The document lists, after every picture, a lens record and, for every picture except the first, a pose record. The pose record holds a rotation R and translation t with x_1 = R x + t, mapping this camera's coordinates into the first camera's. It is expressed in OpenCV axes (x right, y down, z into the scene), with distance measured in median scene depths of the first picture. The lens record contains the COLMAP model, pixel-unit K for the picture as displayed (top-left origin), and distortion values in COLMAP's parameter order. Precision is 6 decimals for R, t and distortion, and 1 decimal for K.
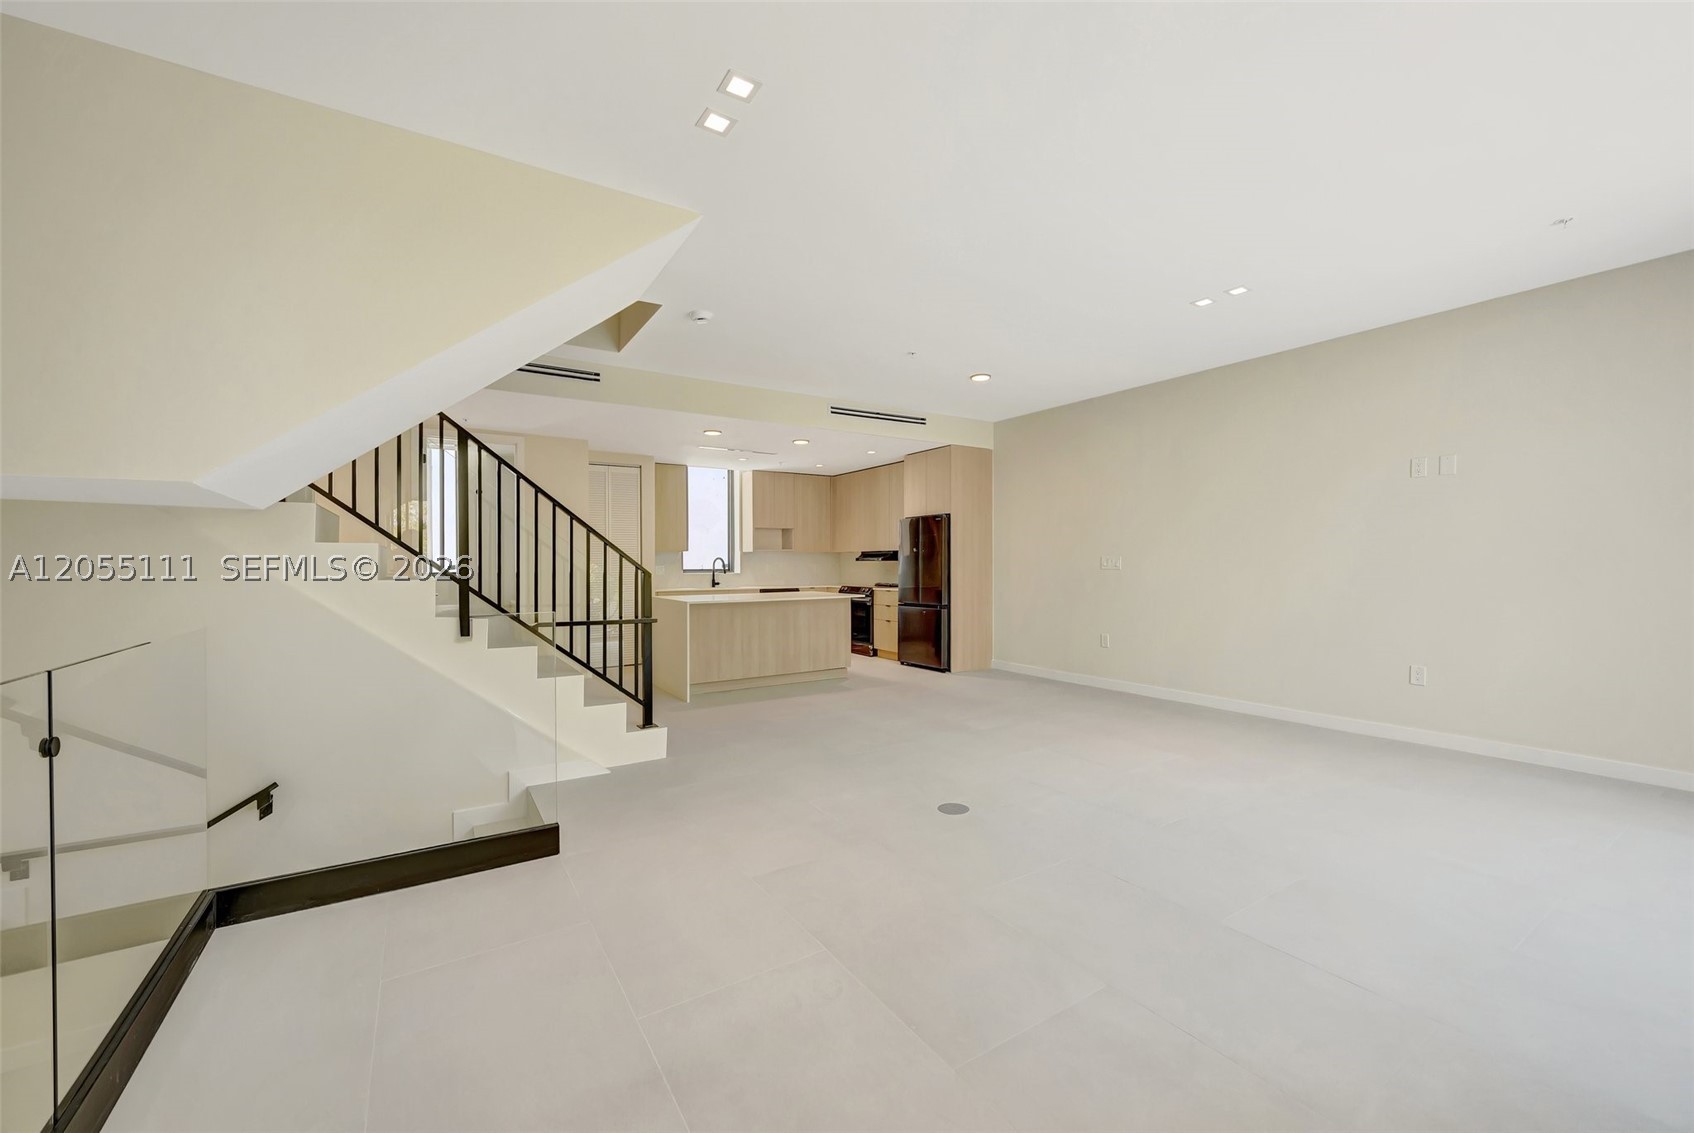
lens RADIAL K [[660.3, 0, 841.4], [0, 660.3, 563.0], [0, 0, 1]] dist [0.000534, -0.000024]
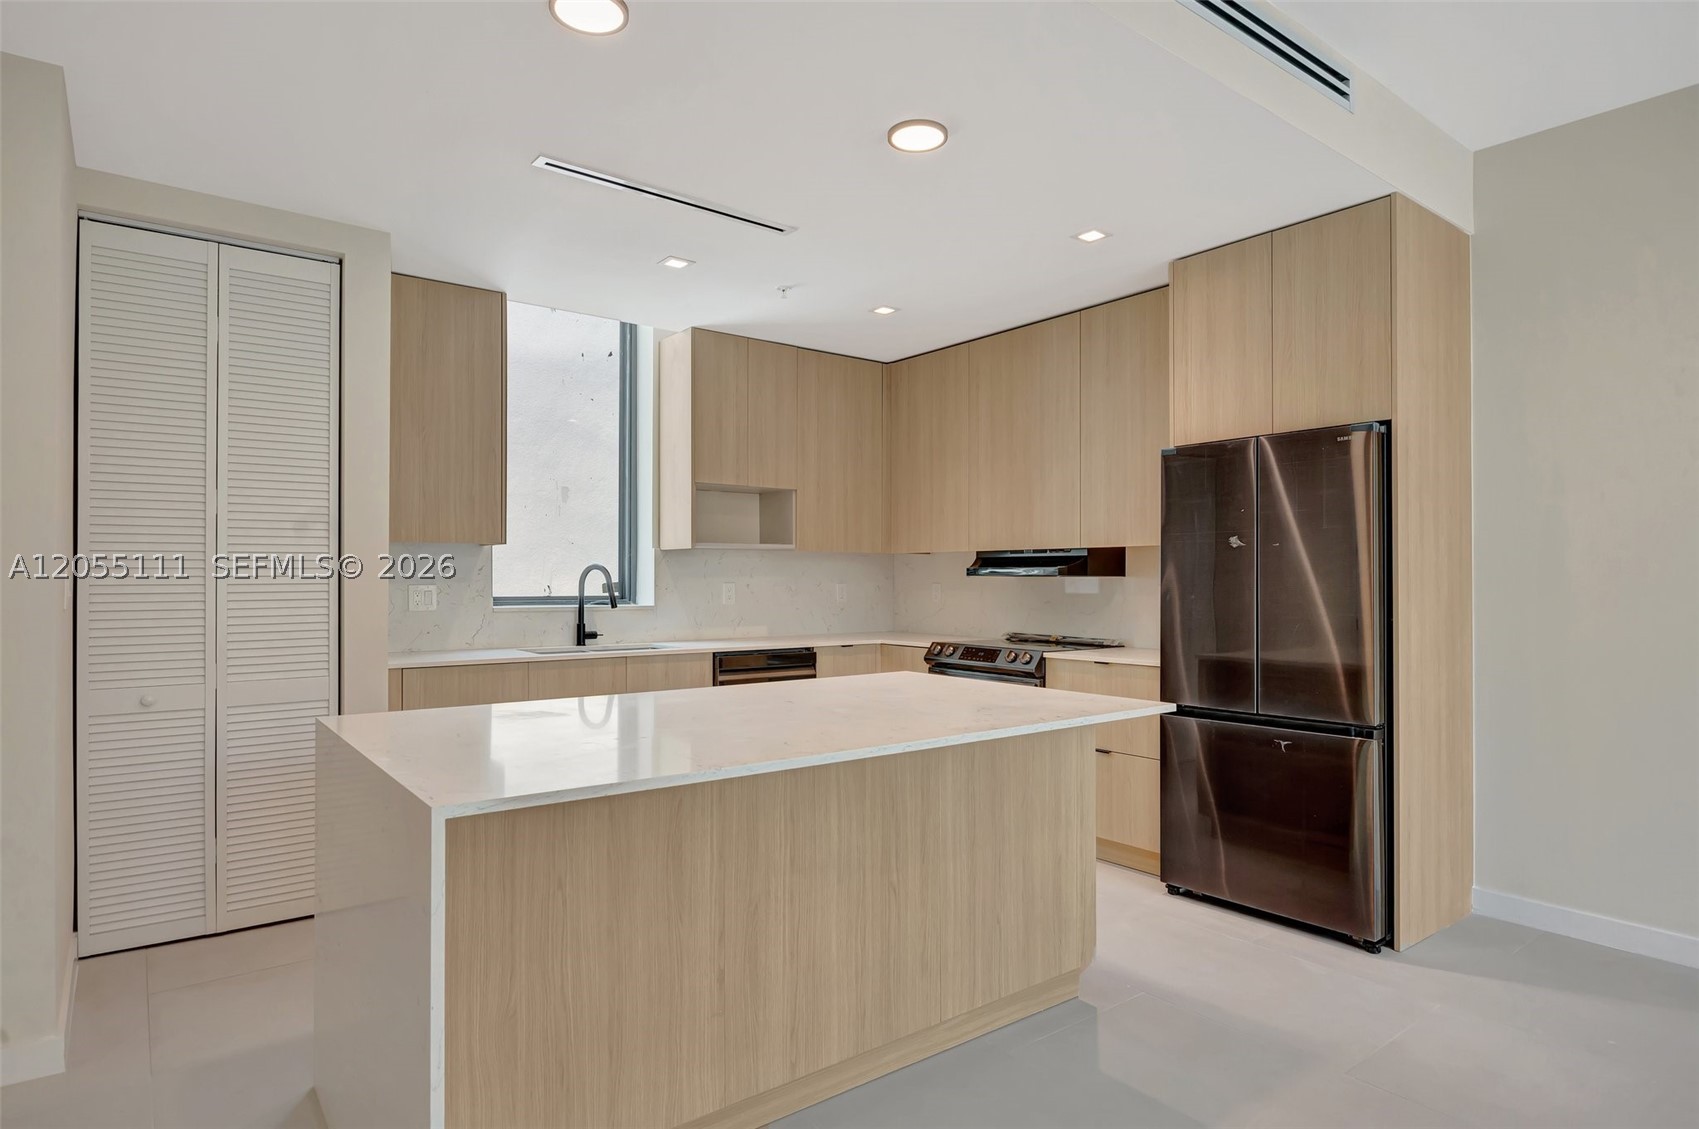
lens RADIAL K [[944.6, 0, 854.5], [0, 944.6, 578.1], [0, 0, 1]] dist [0.000507, -0.000127]
pose [[0.995088, 0.009097, 0.098578, -0.097113], [-0.009054, 0.999959, -0.000877, -0.000618], [-0.098582, -0.000019, 0.995129, 0.479109]]
